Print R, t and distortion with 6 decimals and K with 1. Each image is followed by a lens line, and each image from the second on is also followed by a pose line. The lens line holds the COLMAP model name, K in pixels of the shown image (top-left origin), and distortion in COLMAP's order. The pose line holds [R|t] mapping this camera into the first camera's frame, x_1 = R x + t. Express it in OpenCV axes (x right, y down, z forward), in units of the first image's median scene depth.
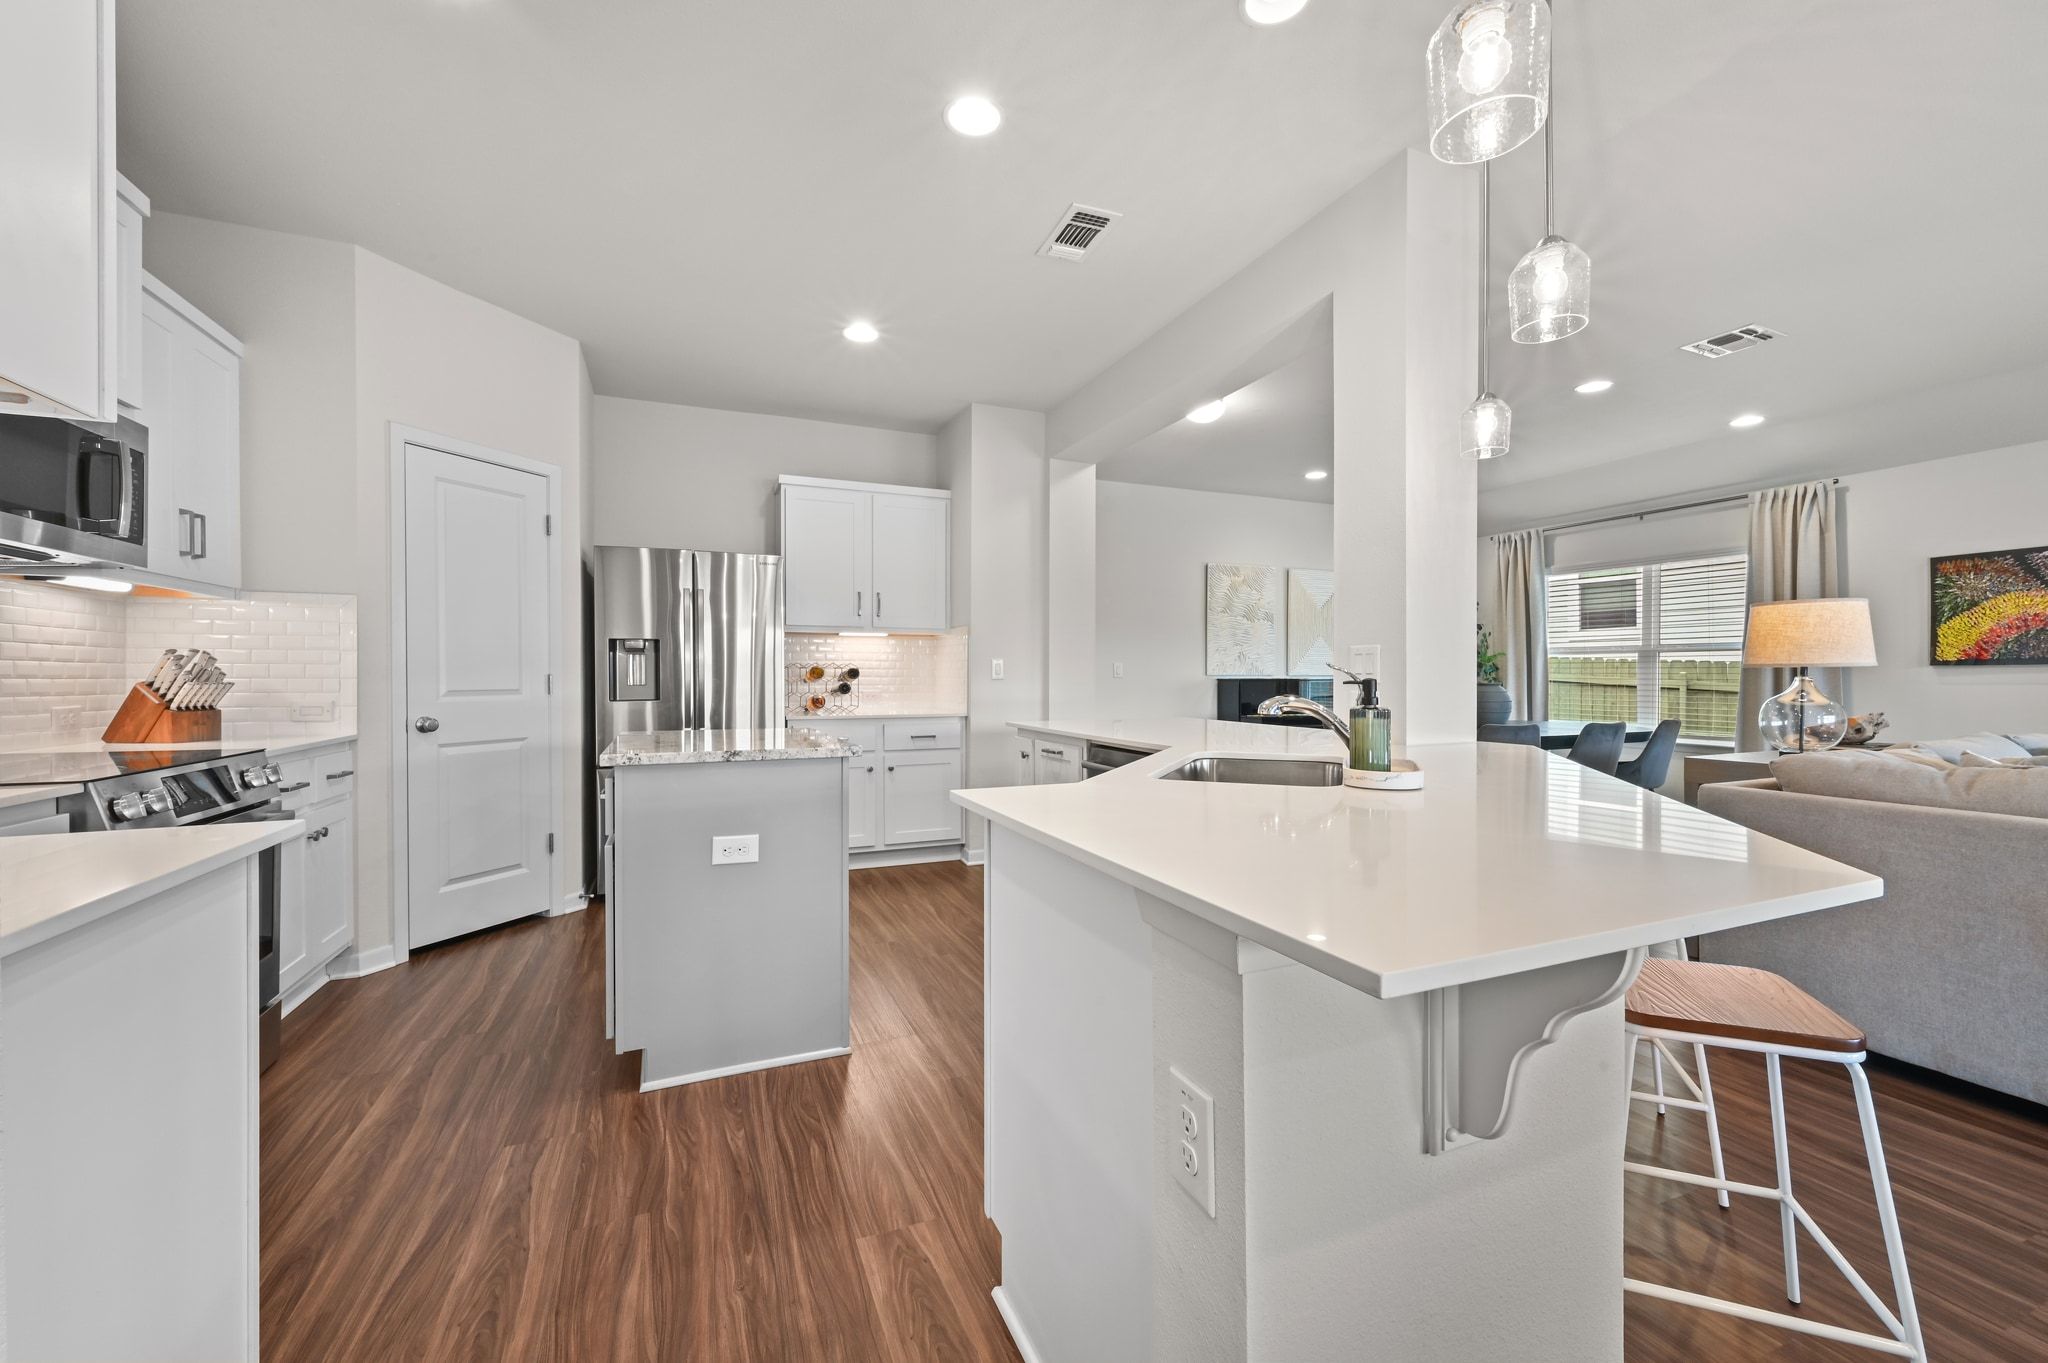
lens RADIAL K [[802.0, 0, 1024.3], [0, 802.0, 680.9], [0, 0, 1]] dist [-0.000816, -0.000183]
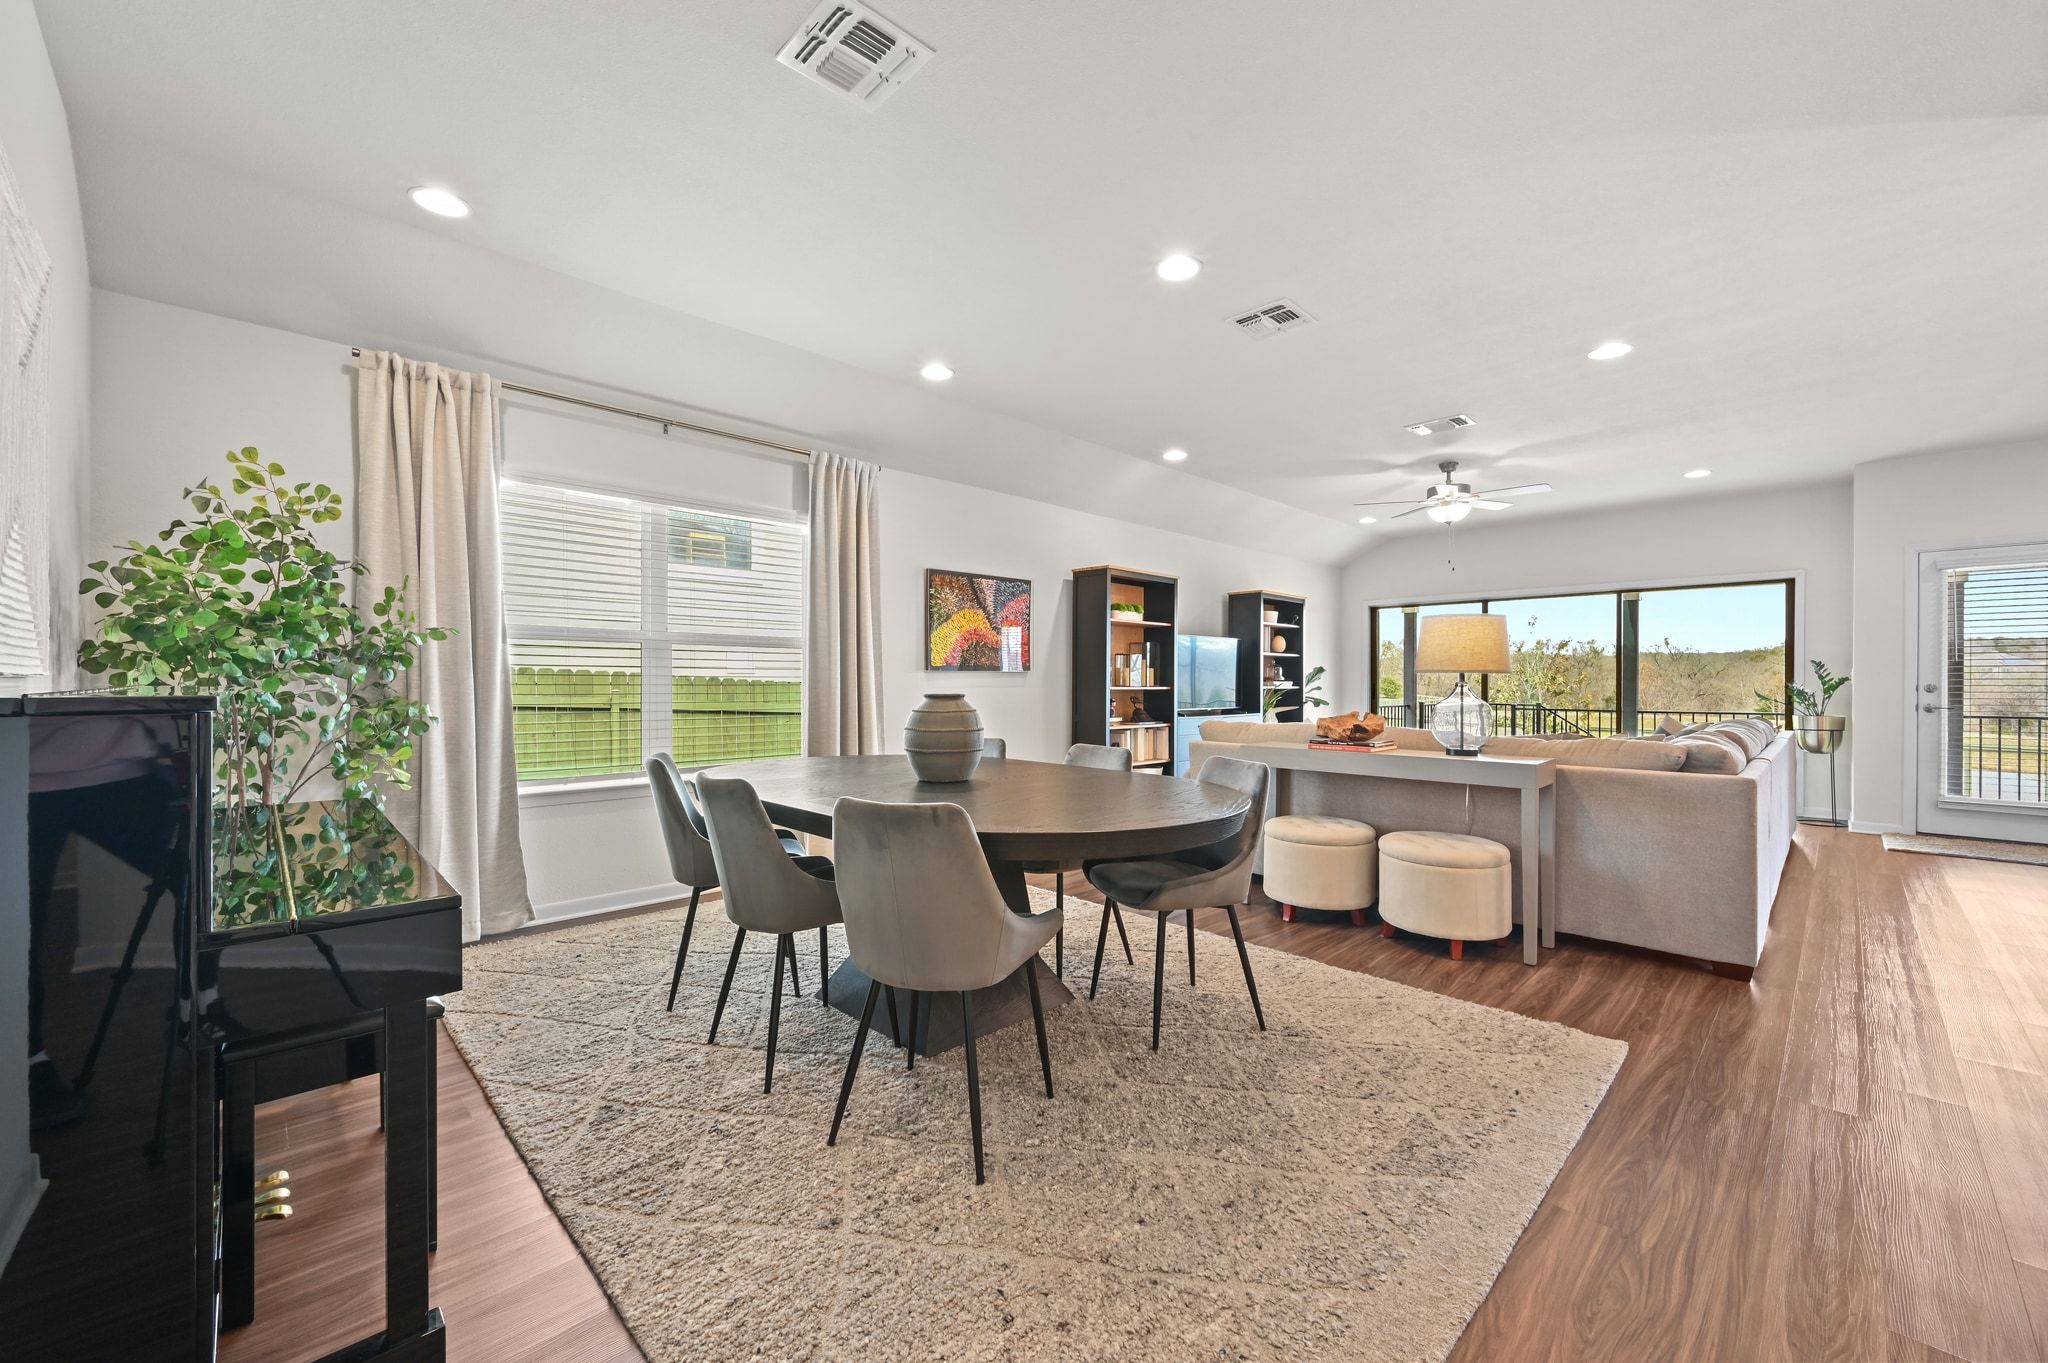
lens RADIAL K [[802.0, 0, 1018.2], [0, 802.0, 681.4], [0, 0, 1]] dist [-0.000816, -0.000183]
pose [[-0.366022, 0.000633, 0.930606, 0.107912], [0.005527, 0.999984, 0.001494, -0.006066], [-0.930590, 0.005691, -0.366020, 1.278561]]
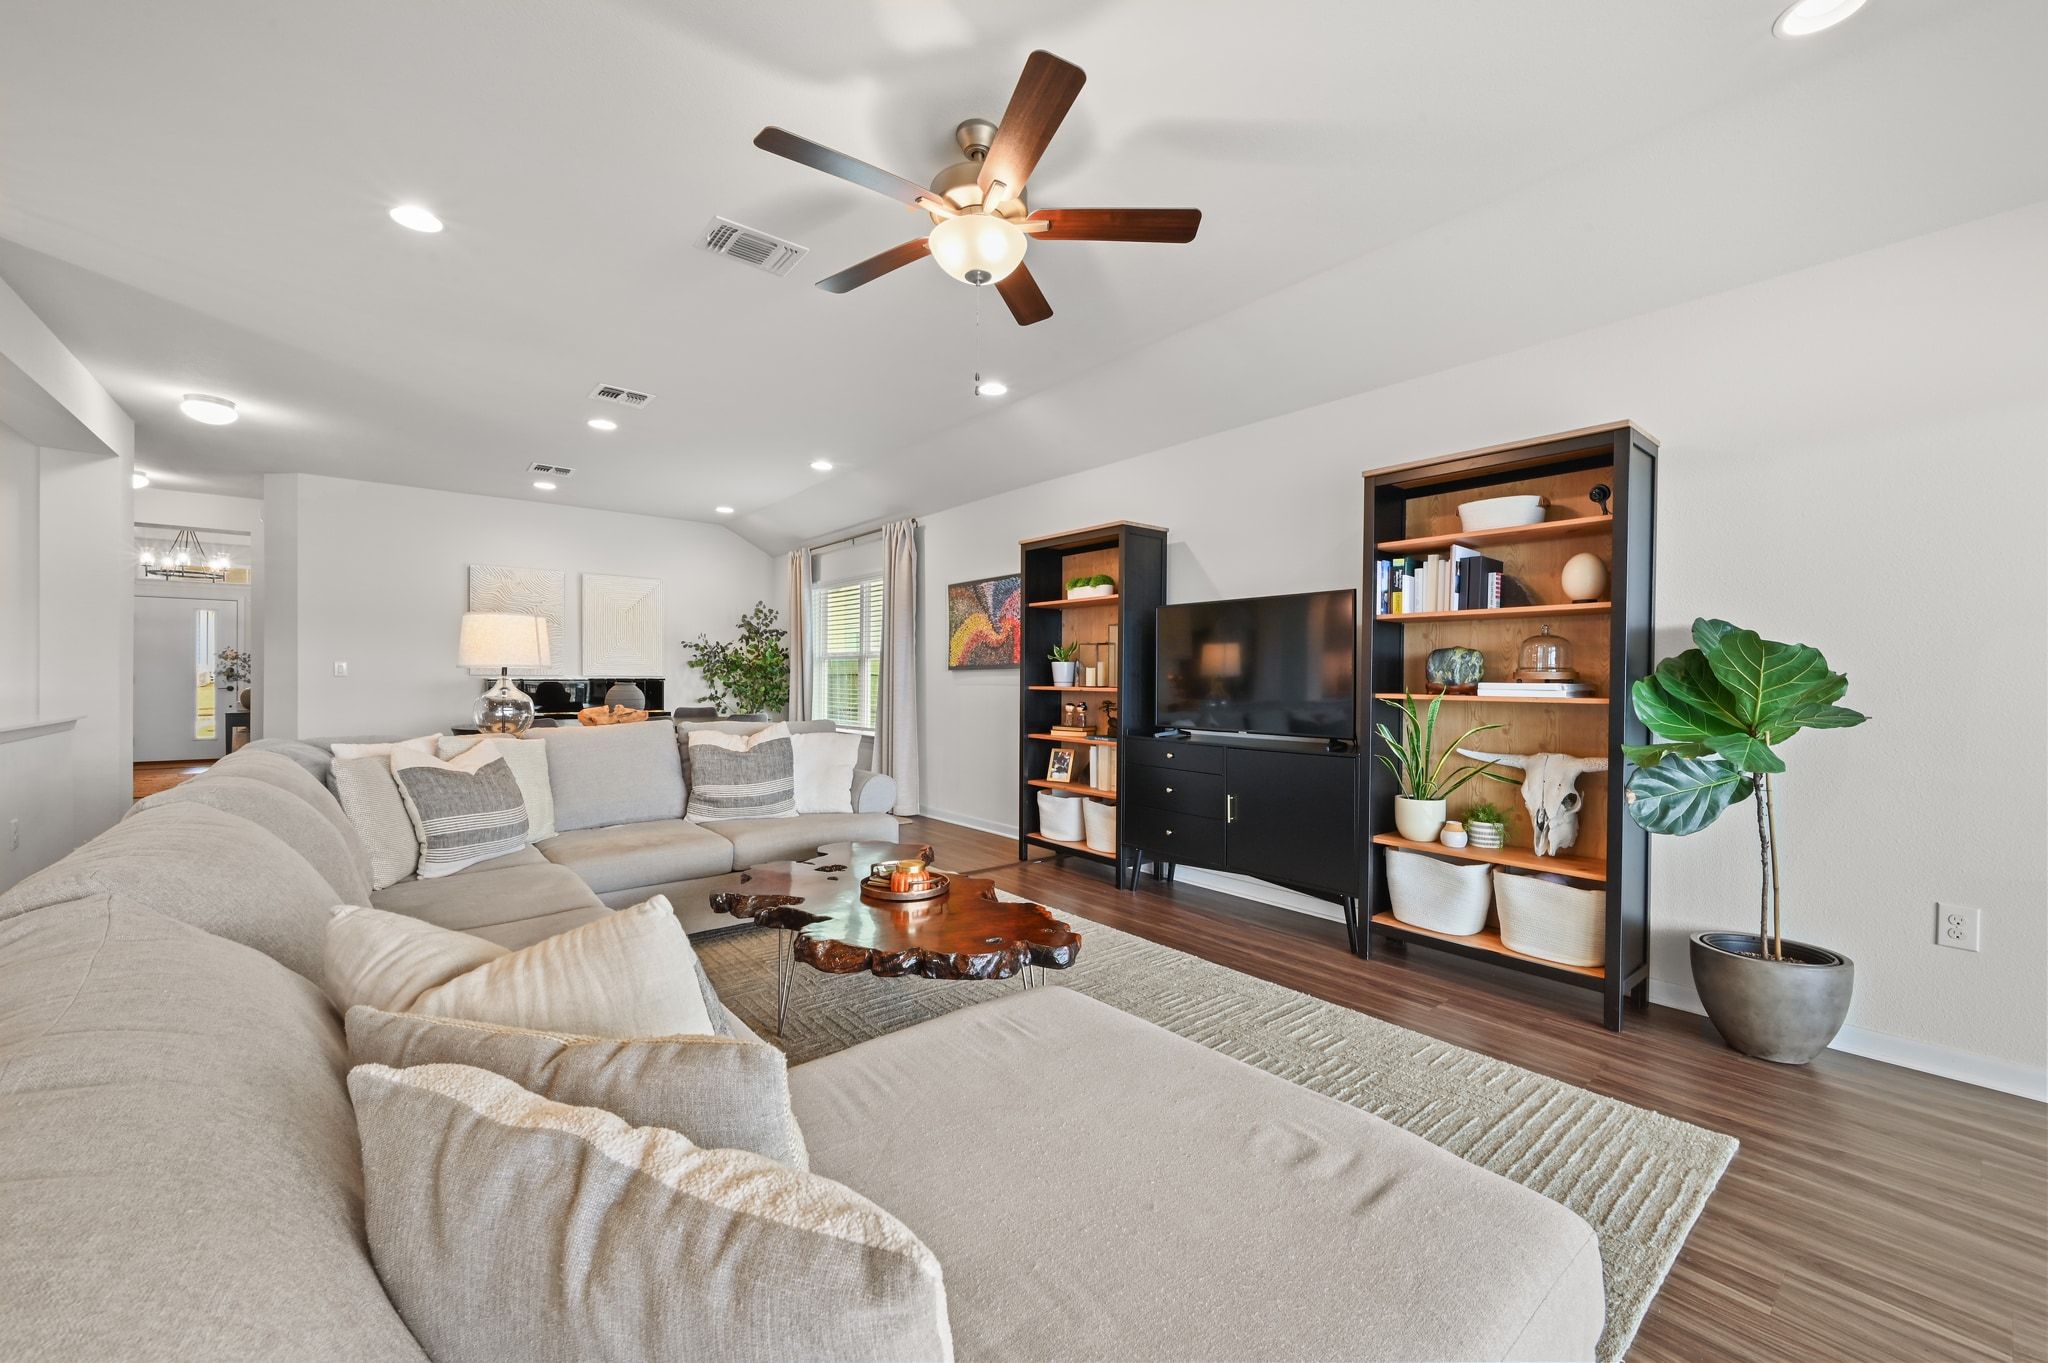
lens RADIAL K [[802.0, 0, 1031.0], [0, 802.0, 687.4], [0, 0, 1]] dist [-0.000816, -0.000183]
pose [[0.957435, 0.000806, 0.288648, 0.893659], [-0.002688, 0.999978, 0.006122, -0.000308], [-0.288636, -0.006638, 0.957416, -0.250867]]
